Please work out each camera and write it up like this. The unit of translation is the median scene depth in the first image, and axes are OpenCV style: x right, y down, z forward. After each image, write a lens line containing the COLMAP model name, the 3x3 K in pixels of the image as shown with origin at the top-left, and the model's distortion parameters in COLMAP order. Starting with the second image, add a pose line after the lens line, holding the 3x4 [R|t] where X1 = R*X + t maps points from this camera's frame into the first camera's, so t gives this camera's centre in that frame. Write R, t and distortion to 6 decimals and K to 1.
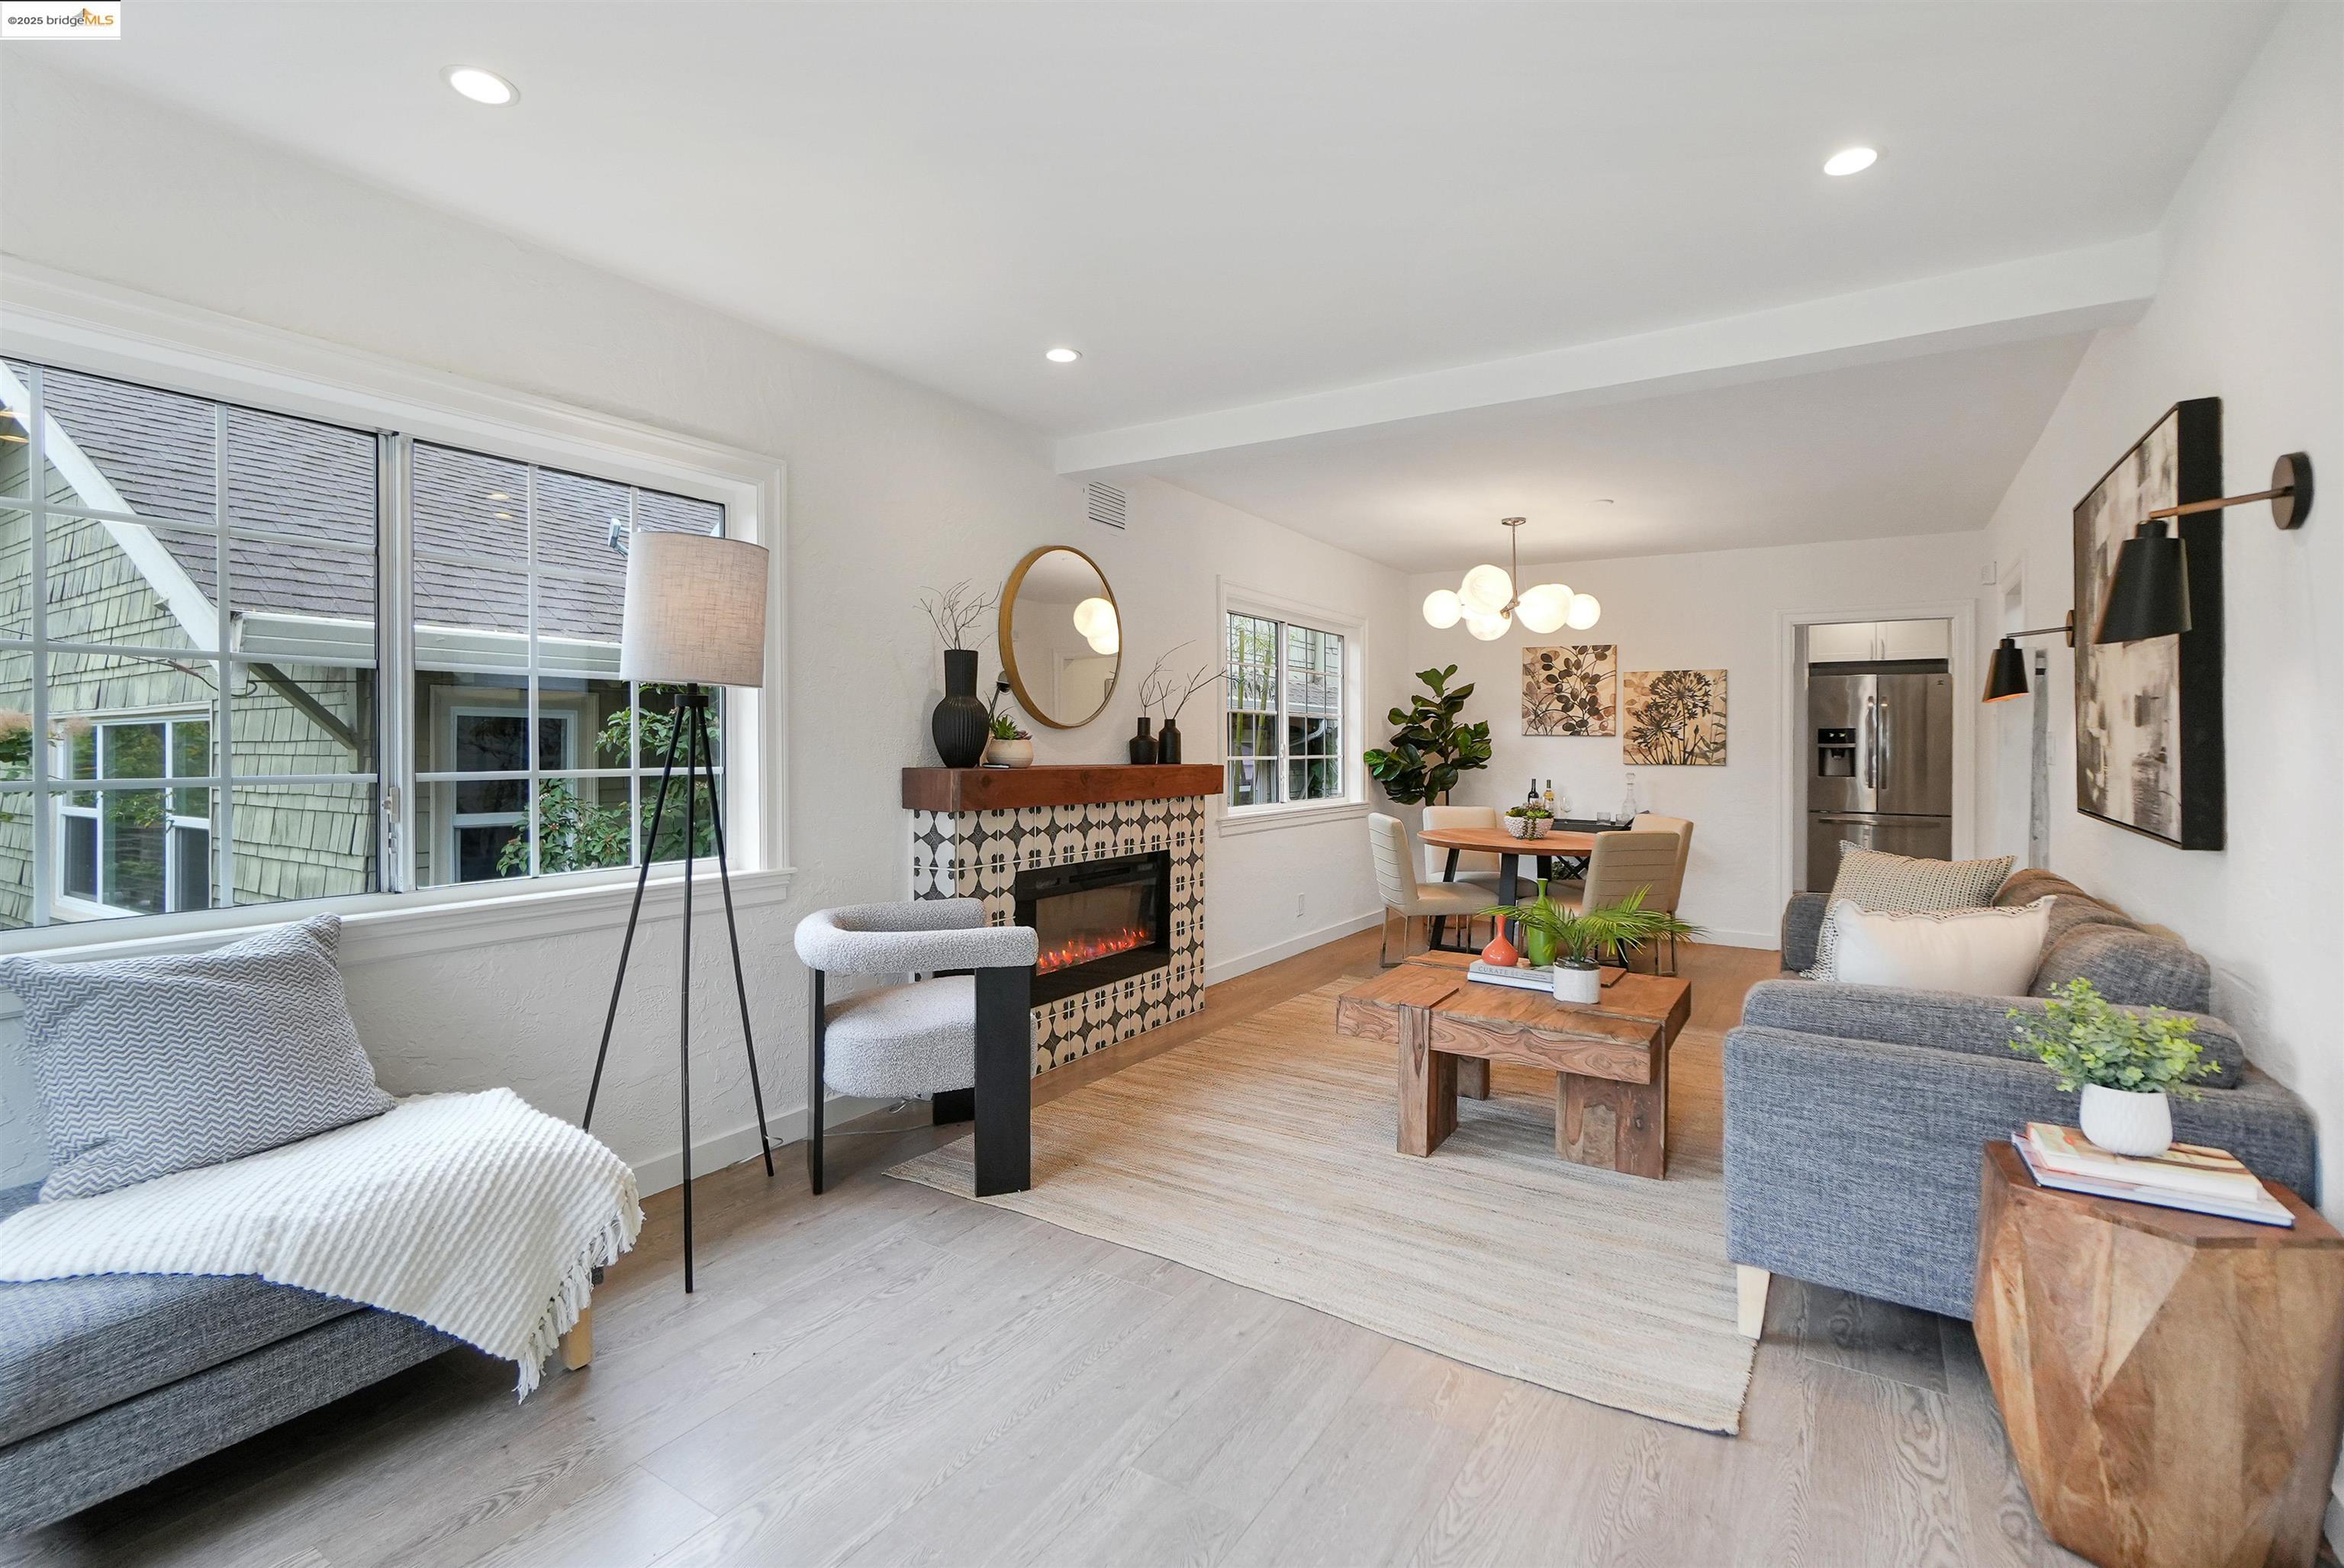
lens RADIAL K [[1013.7, 0, 1178.8], [0, 1013.7, 769.1], [0, 0, 1]] dist [-0.000236, 0.000210]
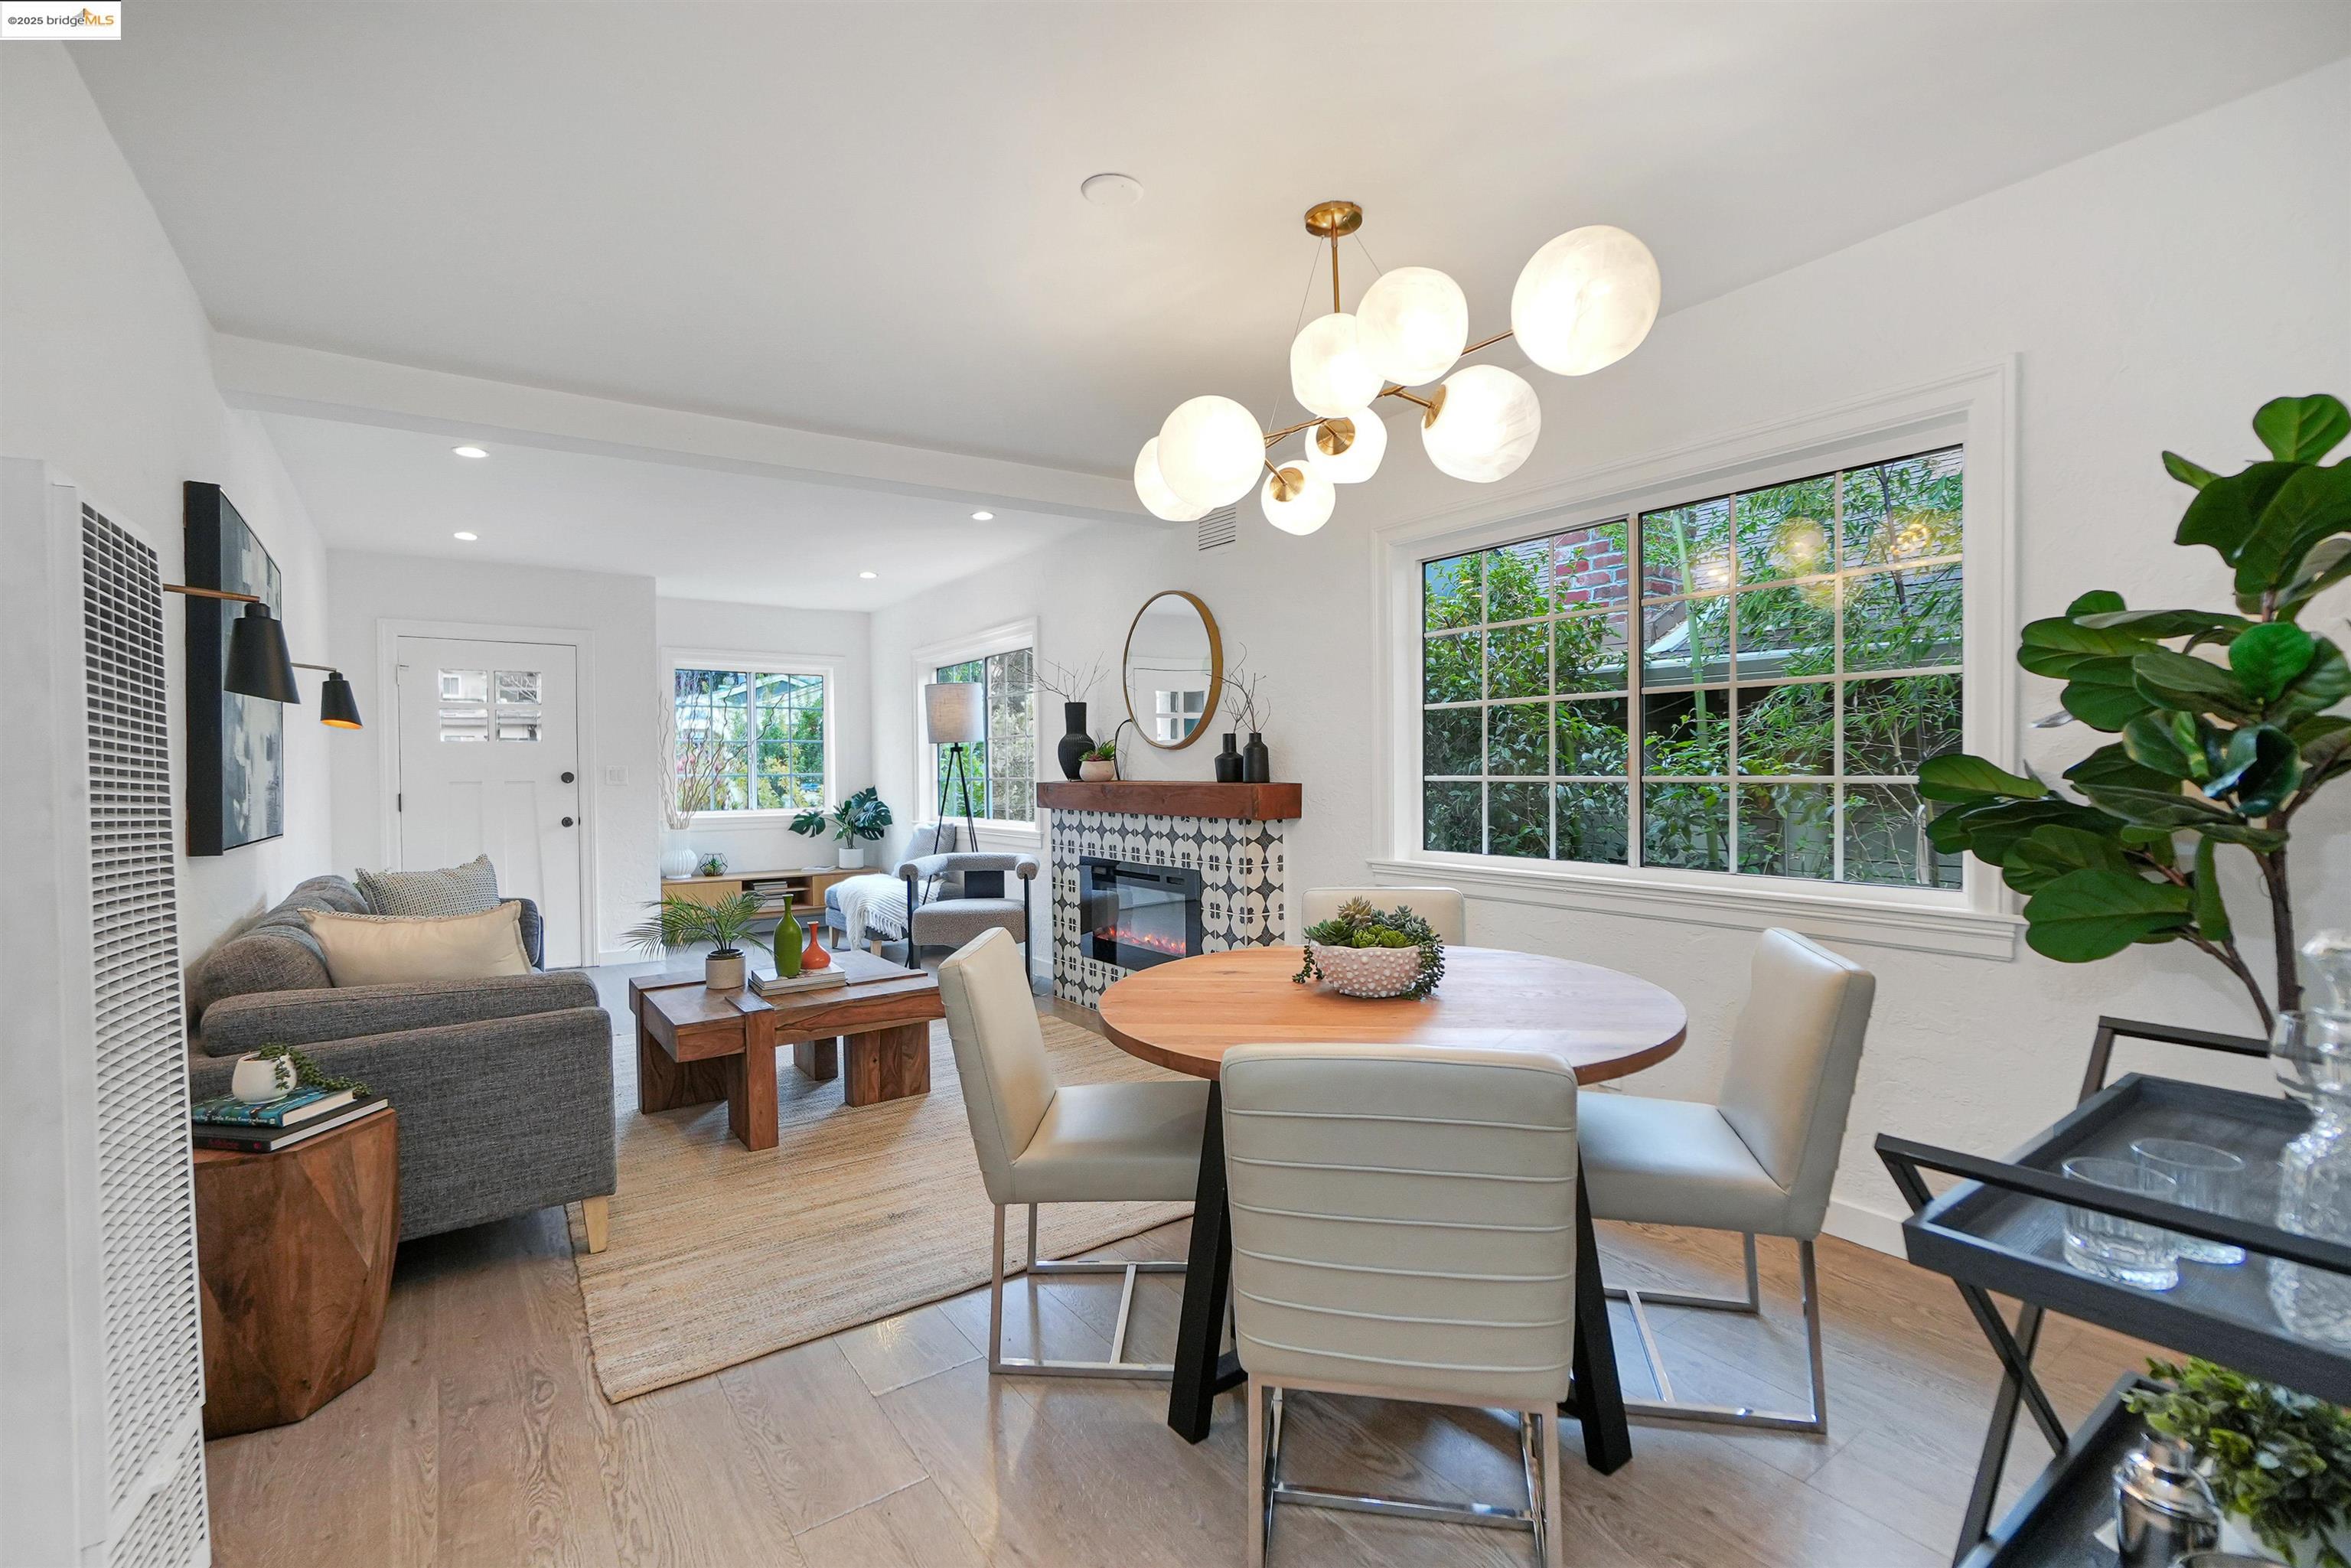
lens RADIAL K [[1050.7, 0, 1190.2], [0, 1050.7, 785.0], [0, 0, 1]] dist [-0.000555, -0.000091]
pose [[-0.350144, 0.027375, -0.936296, 0.966486], [-0.001037, 0.999561, 0.029613, -0.033353], [0.936695, 0.011340, -0.349962, 1.390433]]
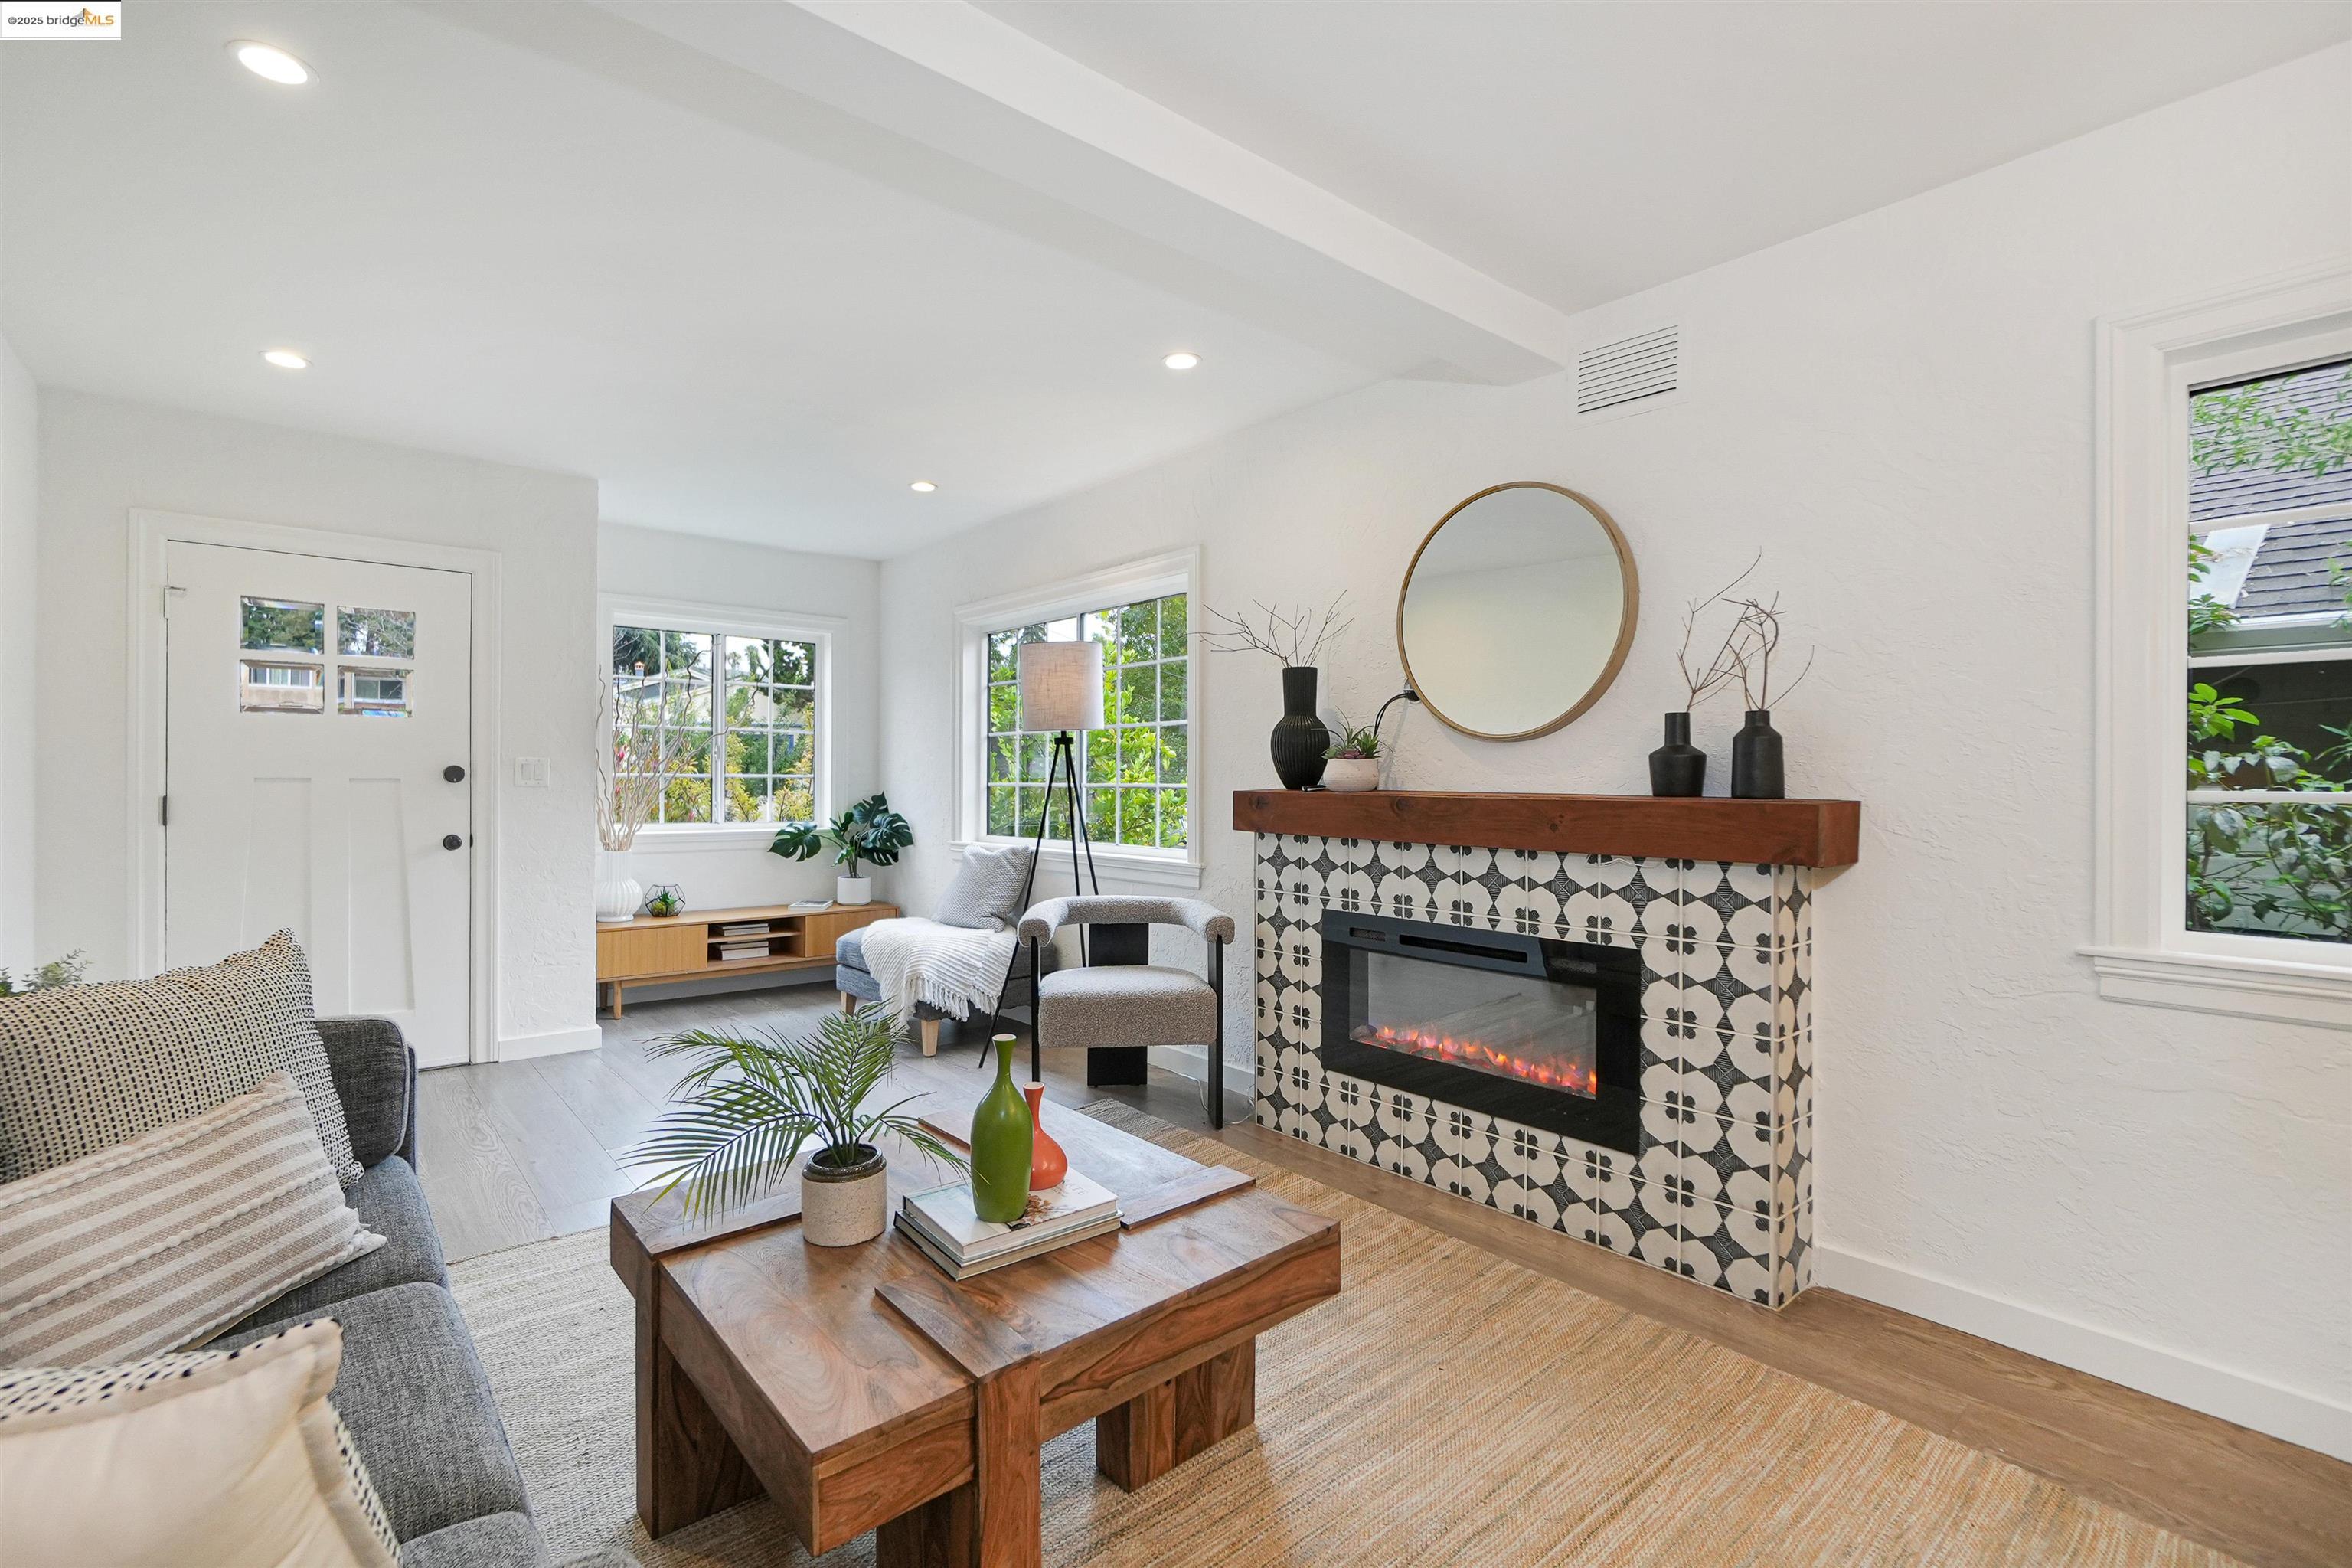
lens RADIAL K [[1021.7, 0, 1176.0], [0, 1021.7, 784.0], [0, 0, 1]] dist [-0.000410, 0.000256]
pose [[-0.259727, 0.012254, -0.965604, 0.617446], [-0.017569, 0.999694, 0.017413, -0.017483], [0.965522, 0.021488, -0.259432, 0.930249]]
